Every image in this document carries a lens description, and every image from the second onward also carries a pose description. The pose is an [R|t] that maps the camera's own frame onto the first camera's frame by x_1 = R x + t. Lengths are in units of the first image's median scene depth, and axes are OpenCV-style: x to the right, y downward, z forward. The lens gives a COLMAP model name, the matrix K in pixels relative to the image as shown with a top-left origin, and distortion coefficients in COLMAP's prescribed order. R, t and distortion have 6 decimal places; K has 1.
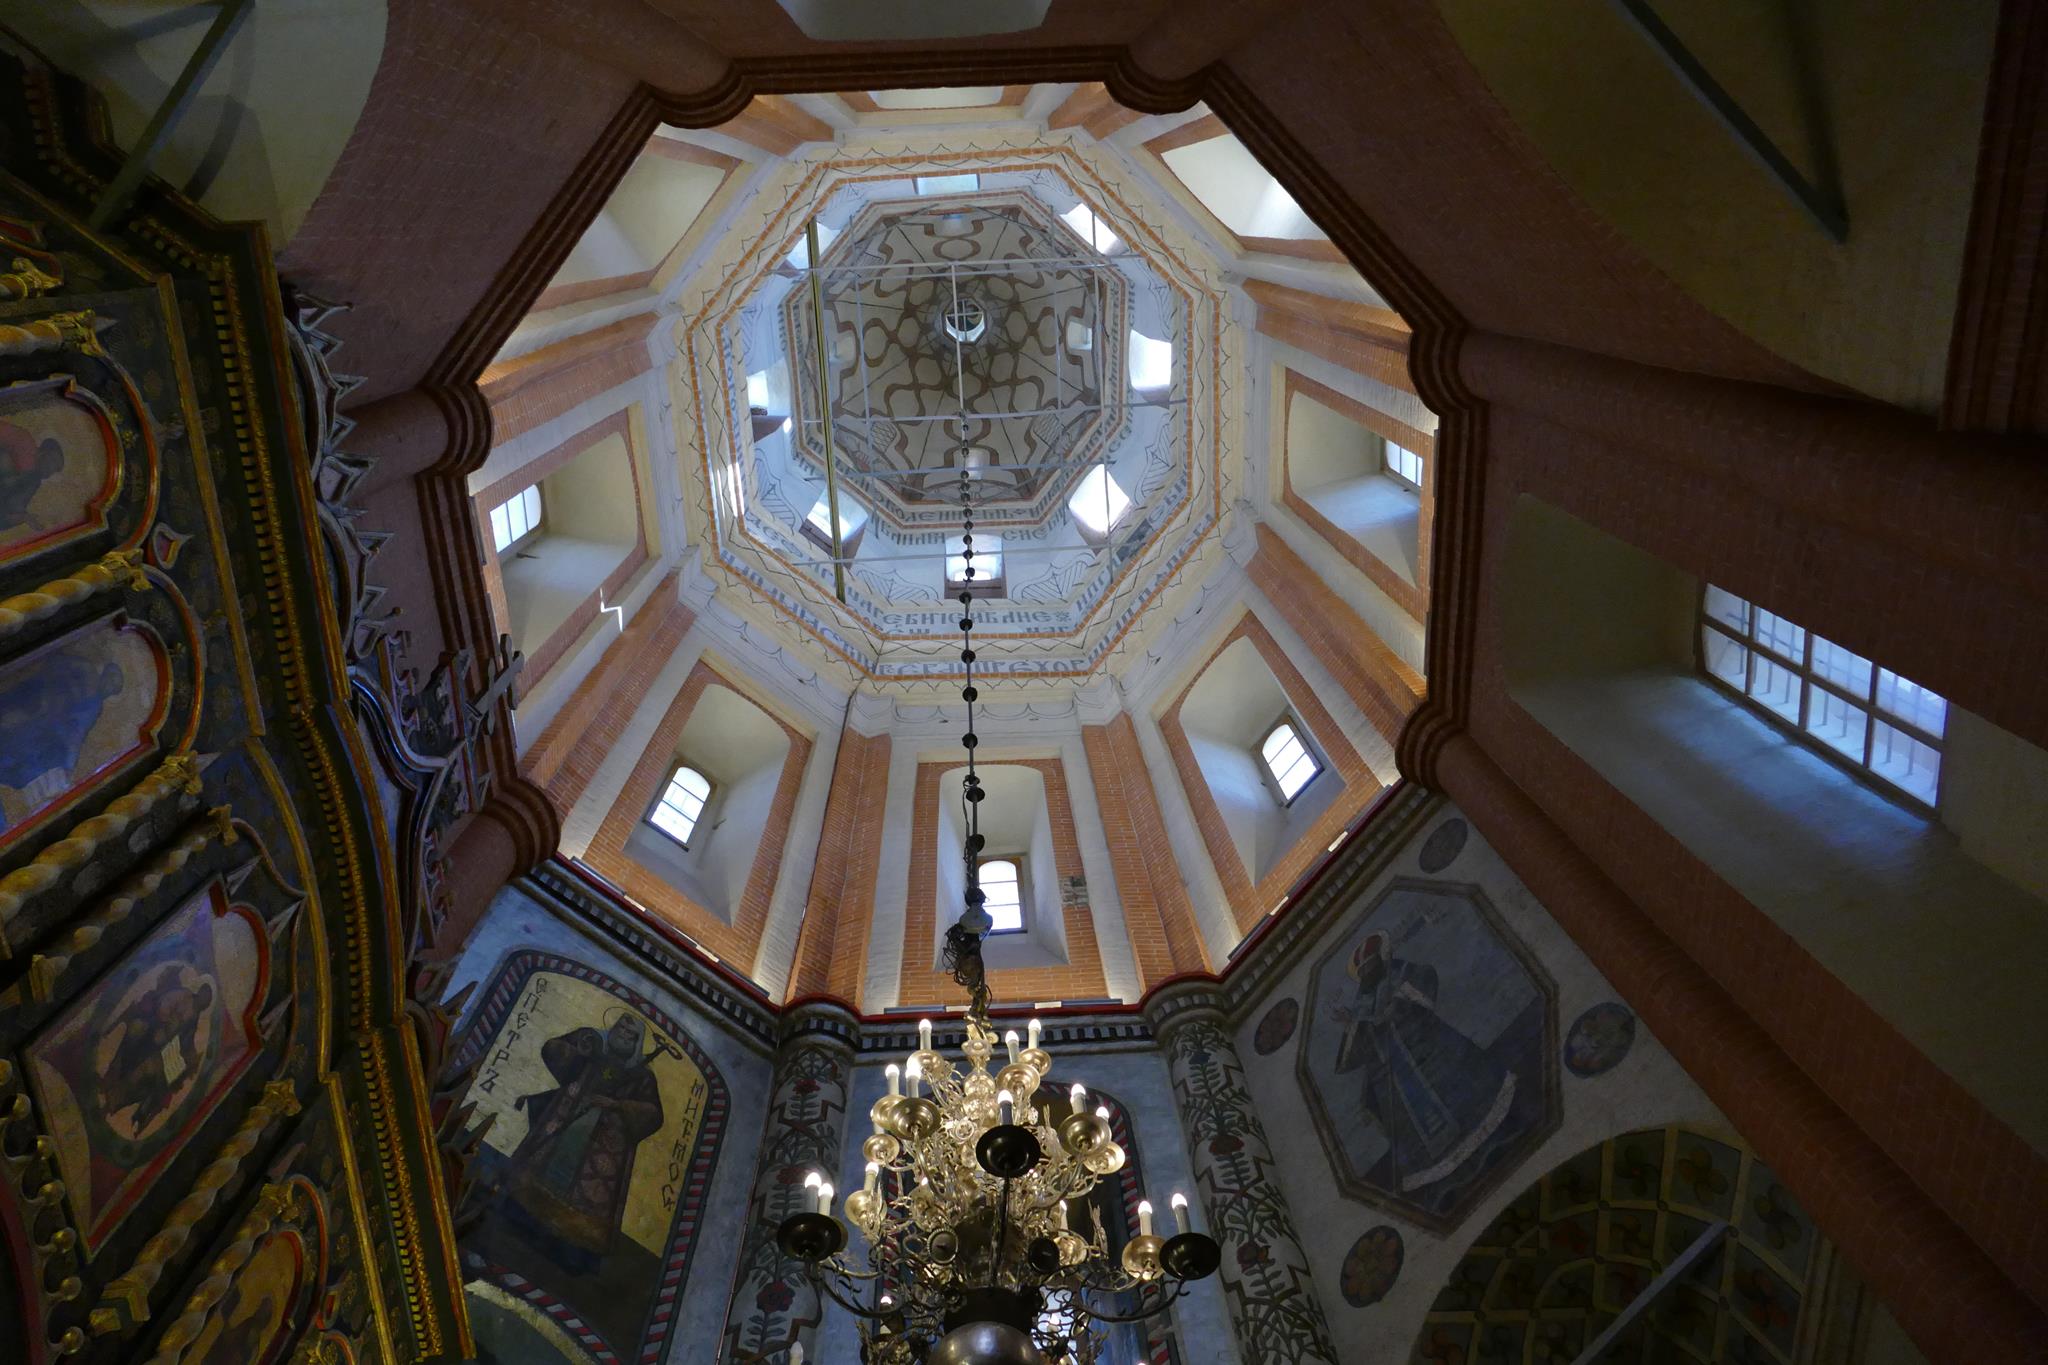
lens RADIAL K [[1489.6, 0, 1024.0], [0, 1489.6, 682.5], [0, 0, 1]] dist [-0.000933, -0.005281]
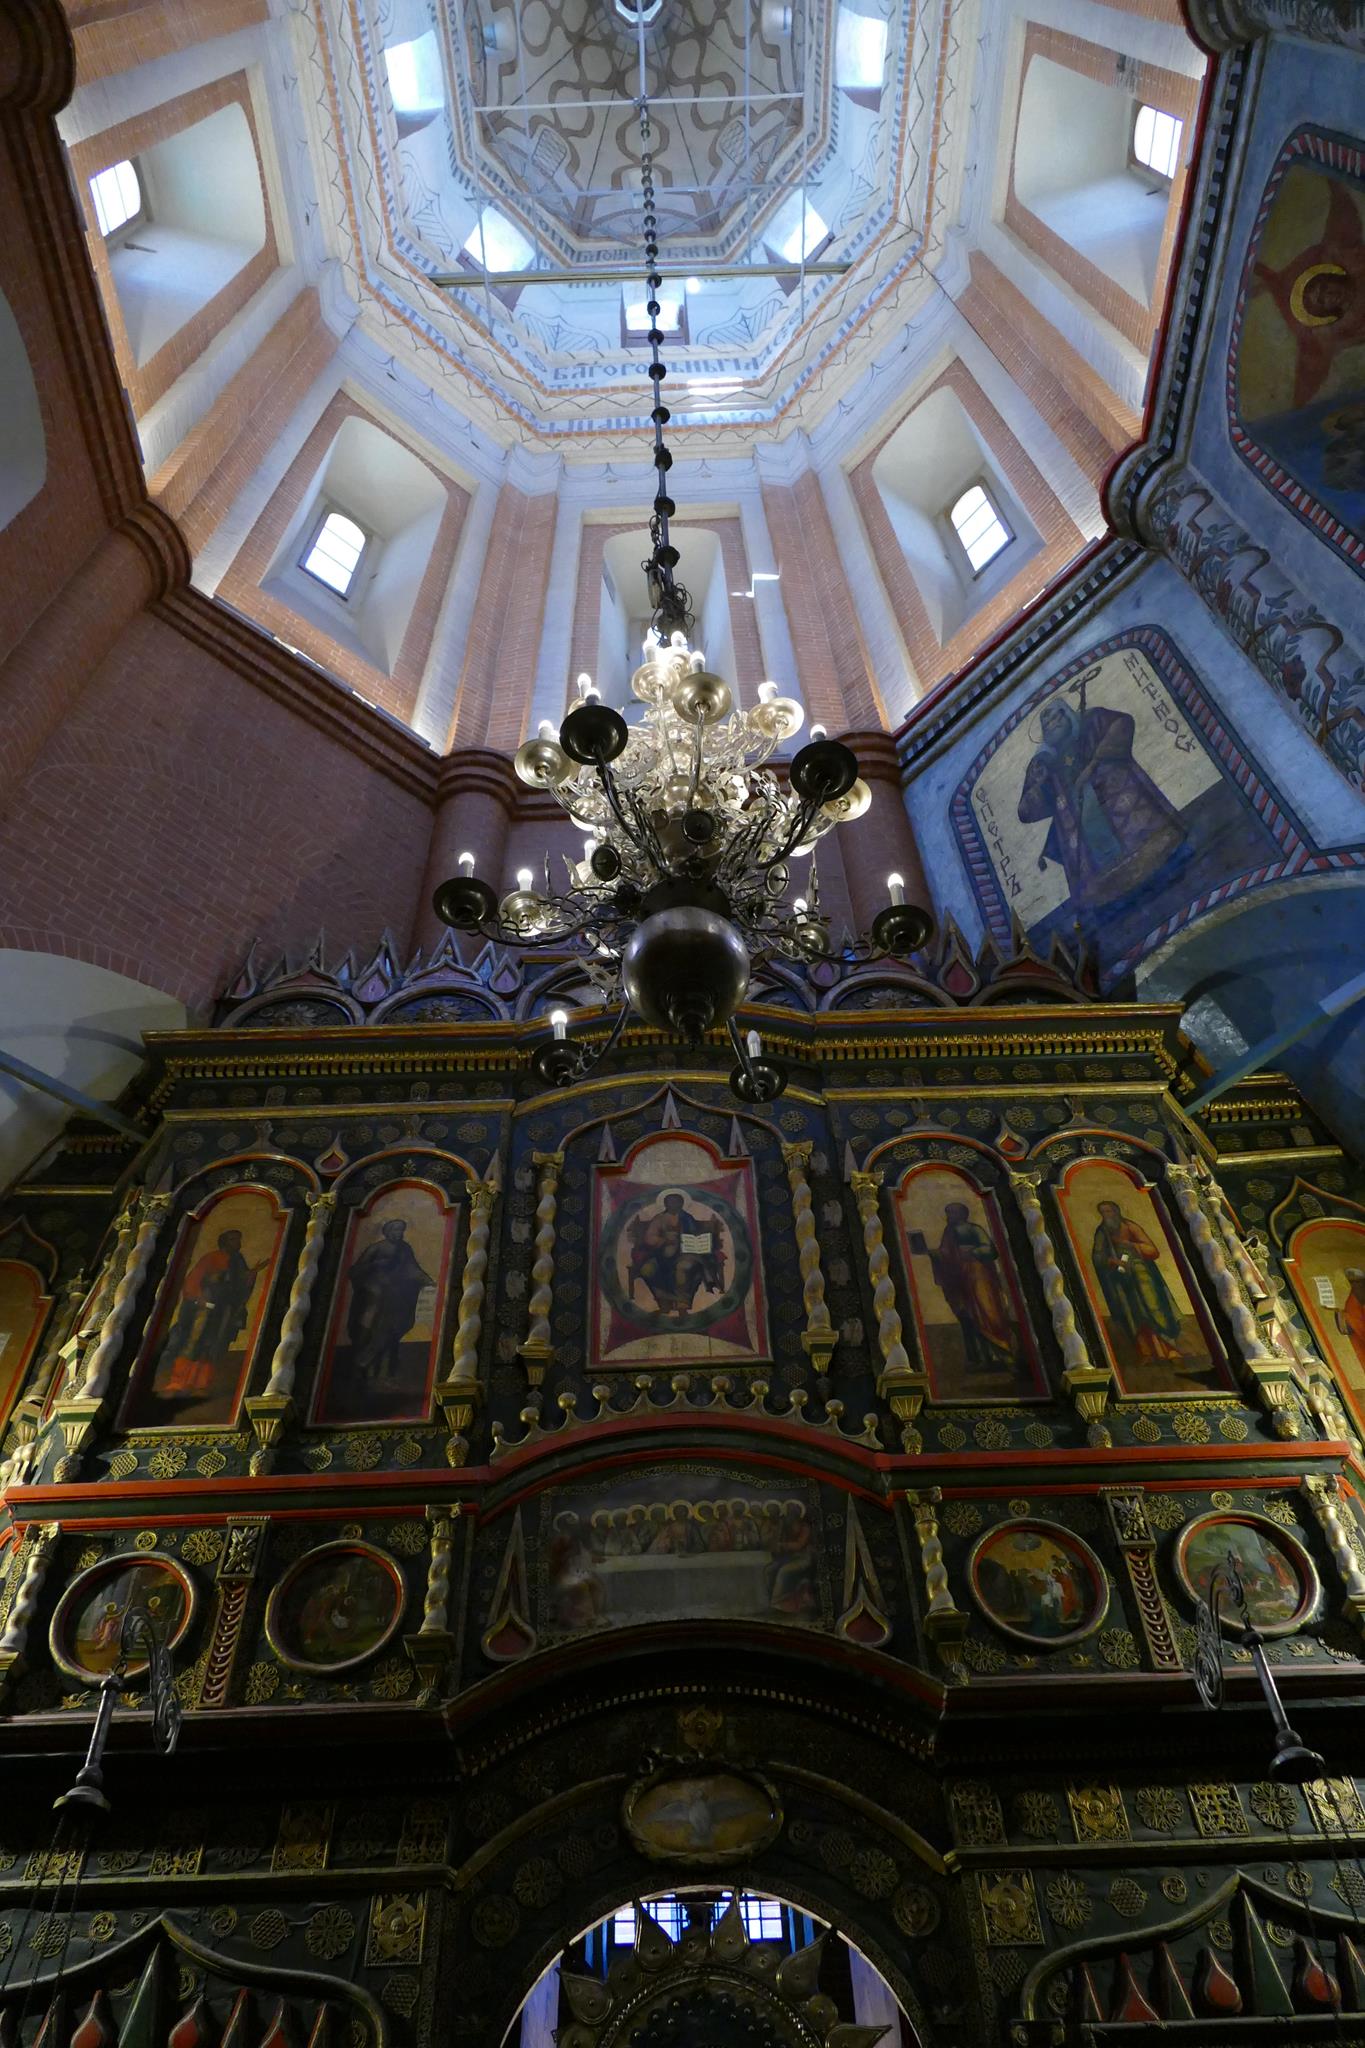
lens RADIAL K [[1489.6, 0, 682.5], [0, 1489.6, 1024.0], [0, 0, 1]] dist [-0.000933, -0.005281]
pose [[0.014876, -0.755883, -0.654537, 0.213577], [0.954653, 0.205407, -0.215514, 0.246933], [0.297350, -0.621650, 0.724662, 0.092043]]
